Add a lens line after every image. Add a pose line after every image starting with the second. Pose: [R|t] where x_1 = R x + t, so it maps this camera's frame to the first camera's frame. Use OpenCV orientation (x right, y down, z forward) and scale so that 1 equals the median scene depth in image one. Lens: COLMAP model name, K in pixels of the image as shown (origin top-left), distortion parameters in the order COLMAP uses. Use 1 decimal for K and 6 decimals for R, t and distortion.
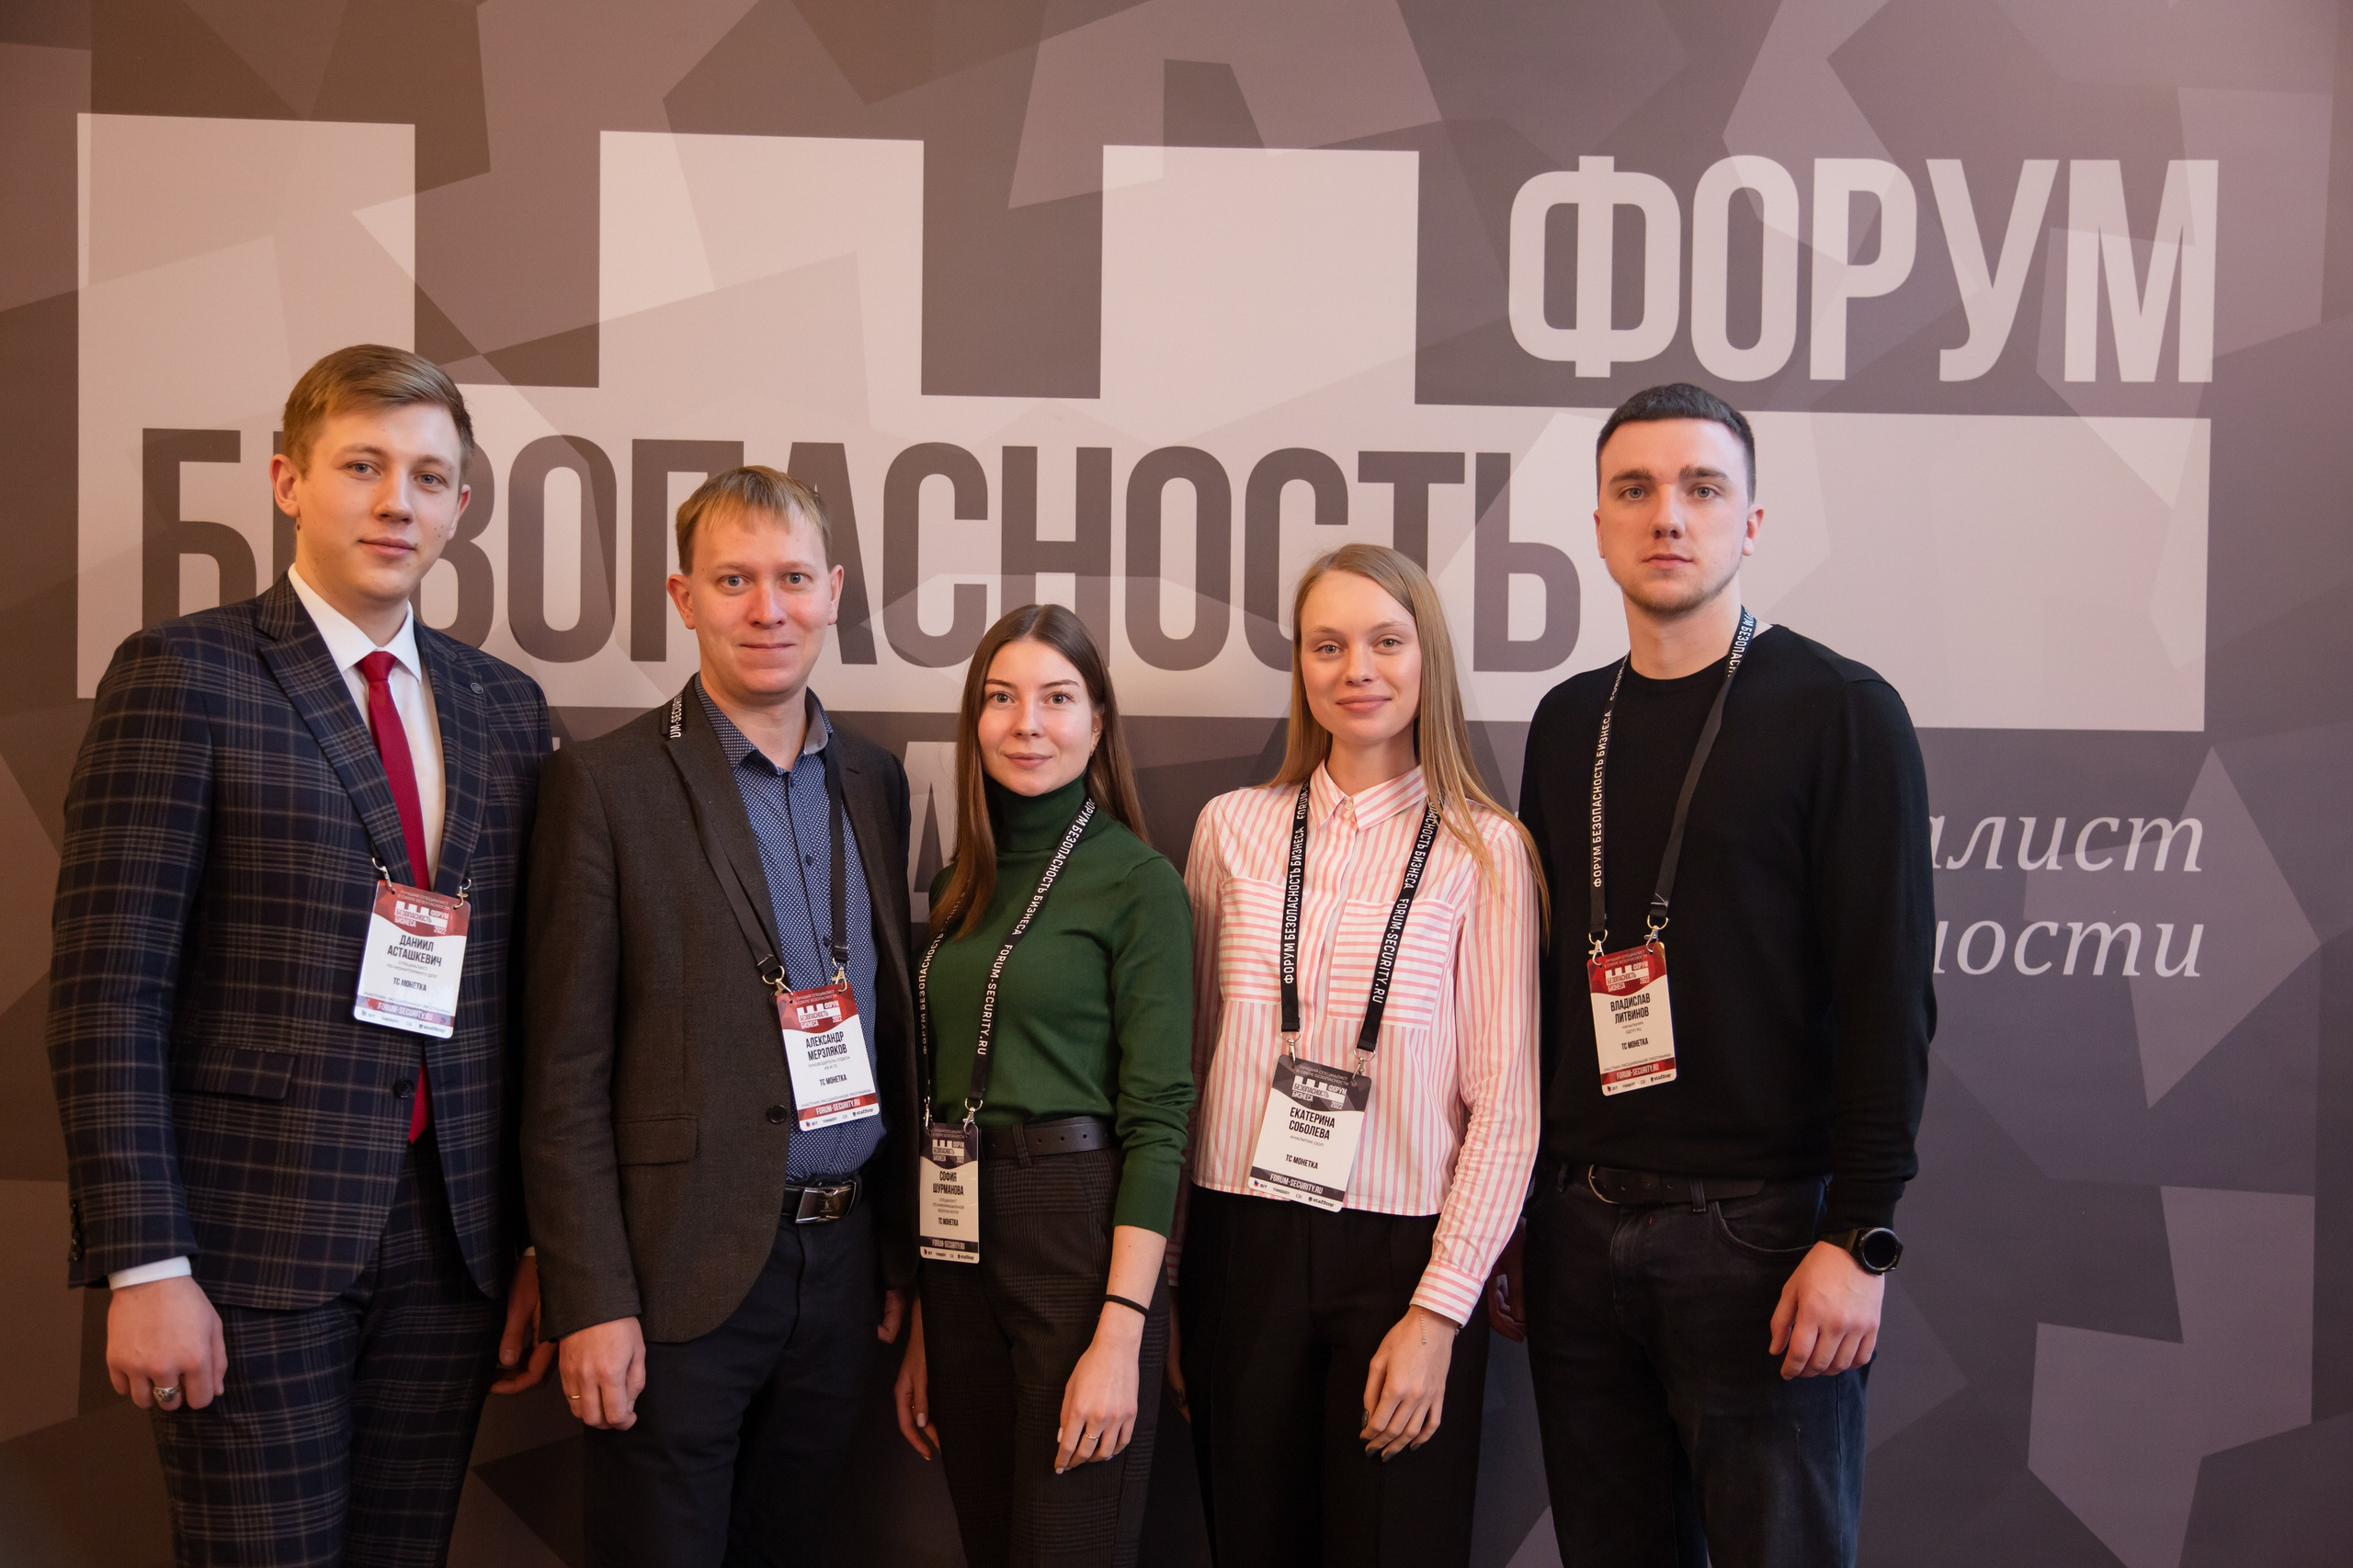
lens RADIAL K [[3297.7, 0, 1207.6], [0, 3297.7, 787.9], [0, 0, 1]] dist [0.090273, 0.000000]
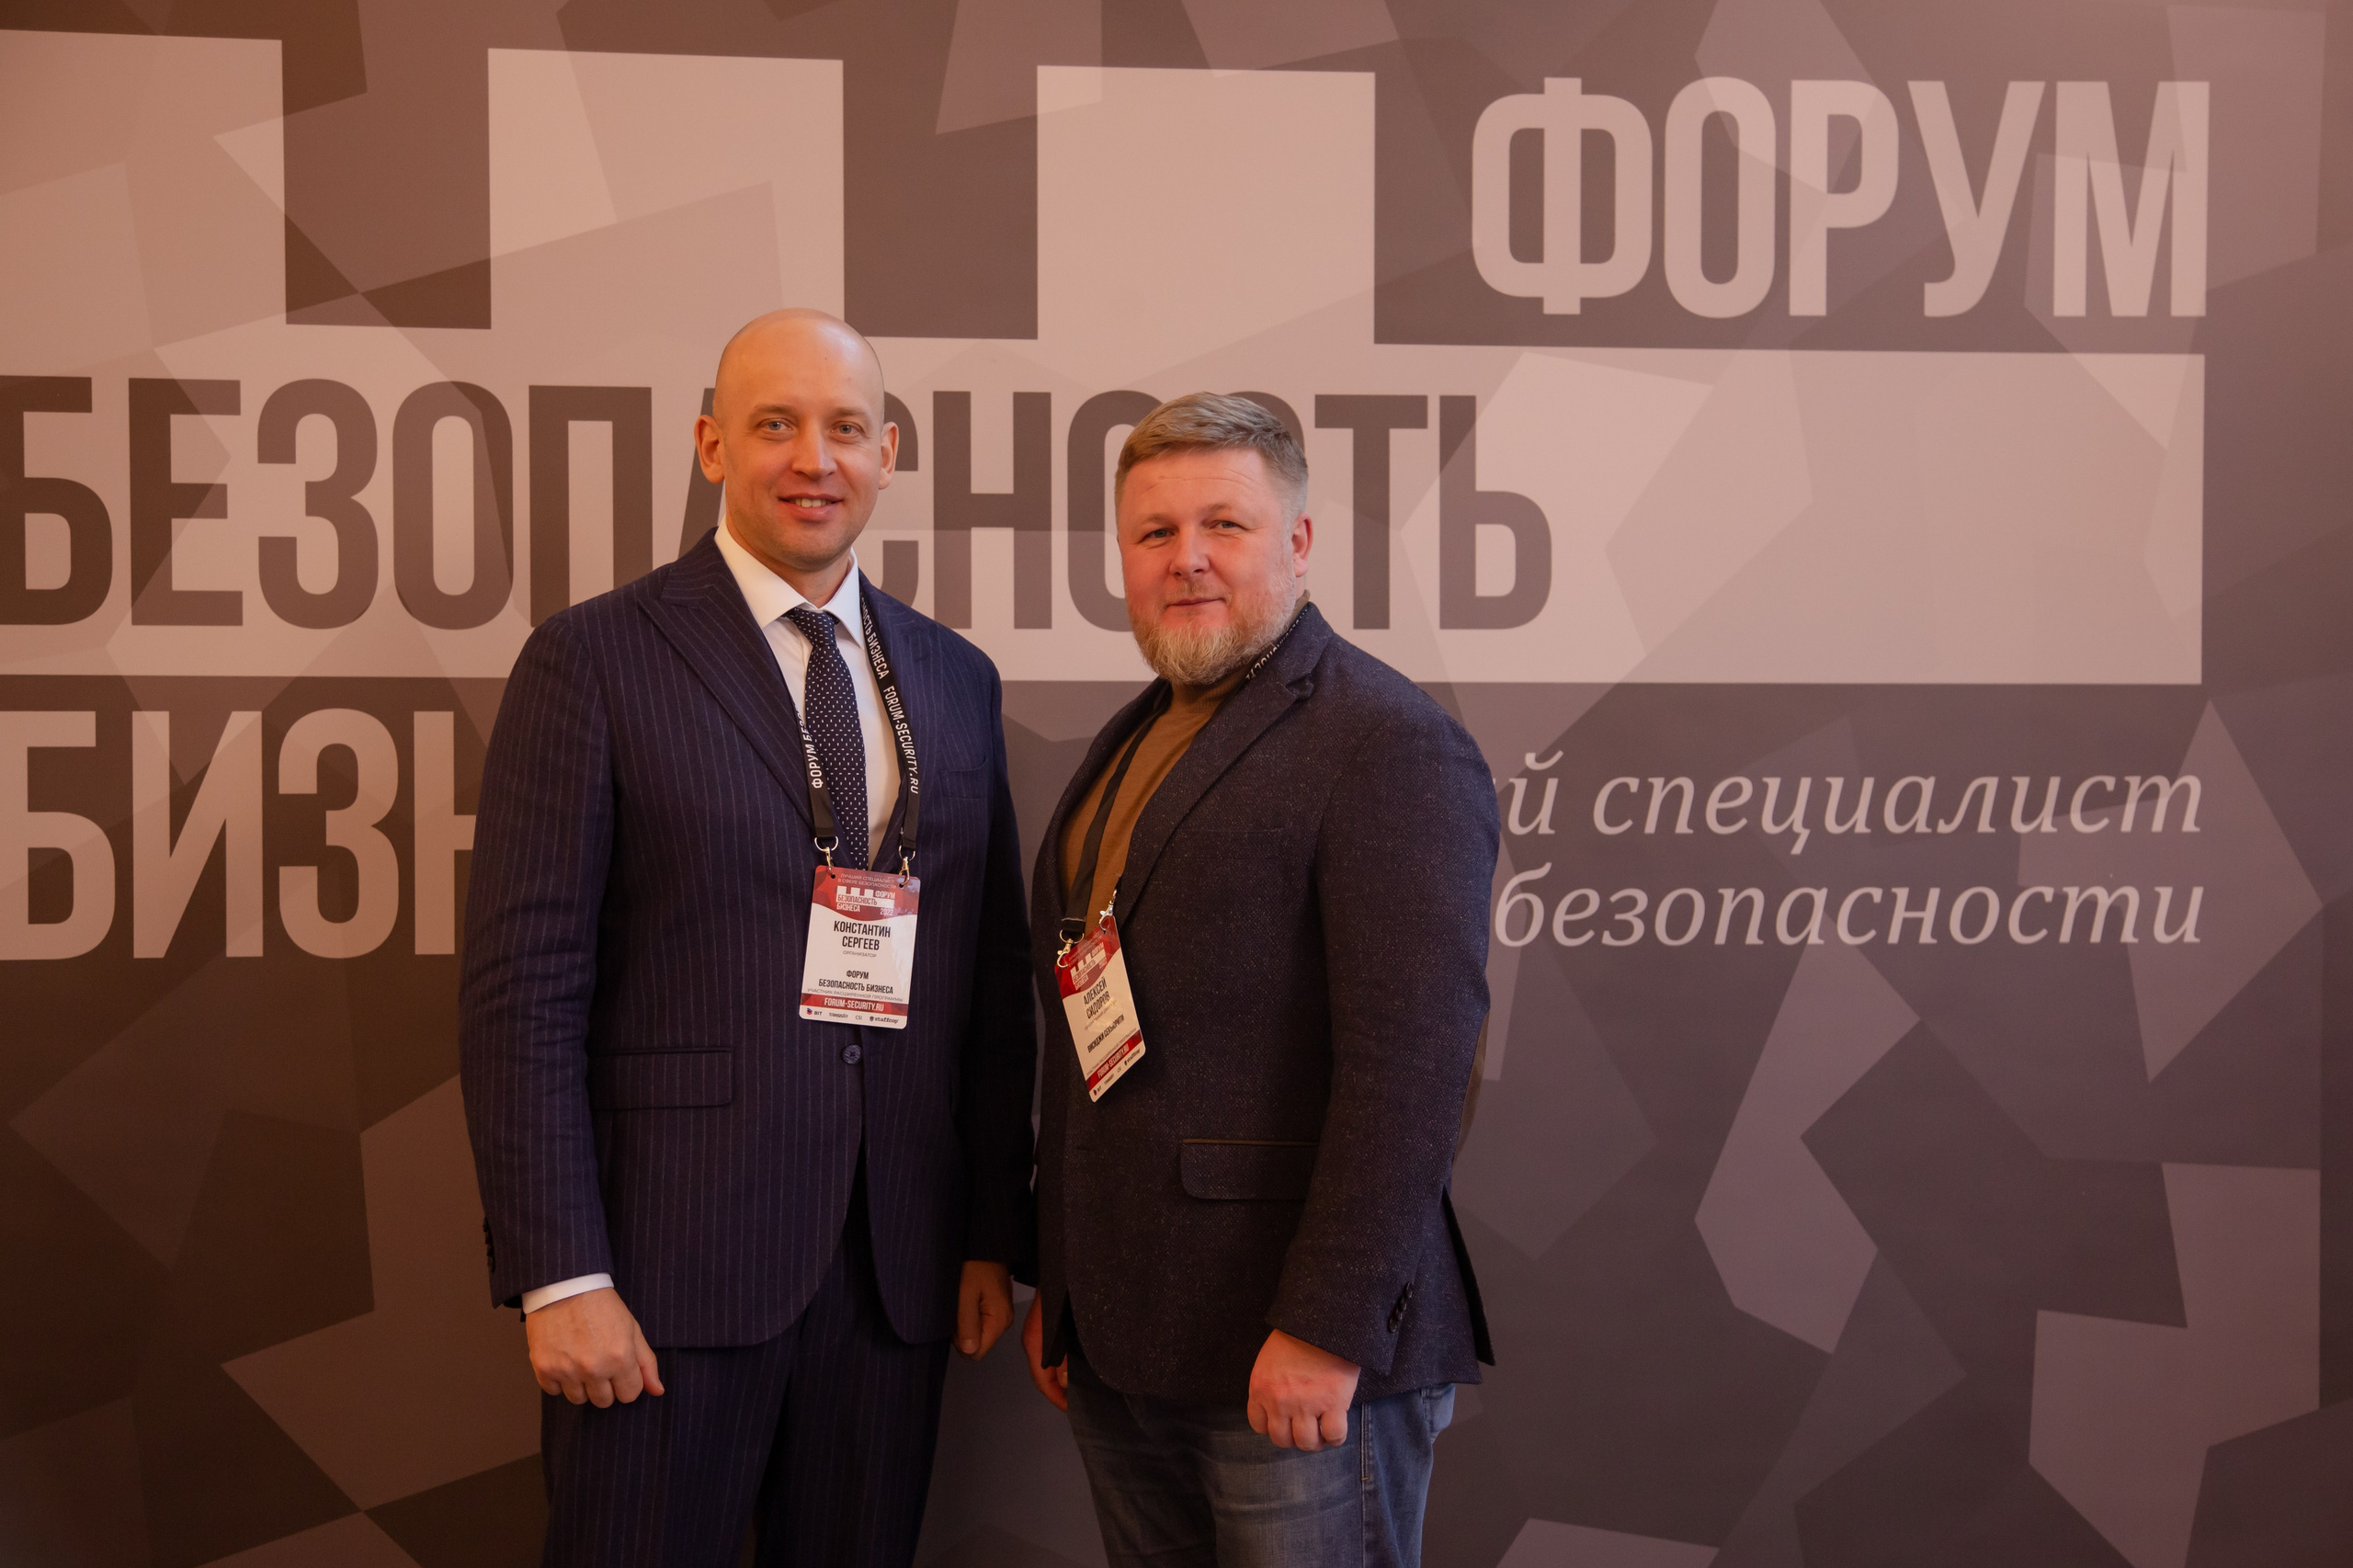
lens RADIAL K [[3965.5, 0, 1227.7], [0, 3965.5, 772.6], [0, 0, 1]] dist [0.150610, 0.000000]
pose [[0.996251, -0.013873, 0.085390, -0.075976], [0.013407, 0.999892, 0.006033, -0.002323], [-0.085465, -0.004866, 0.996329, -0.116469]]
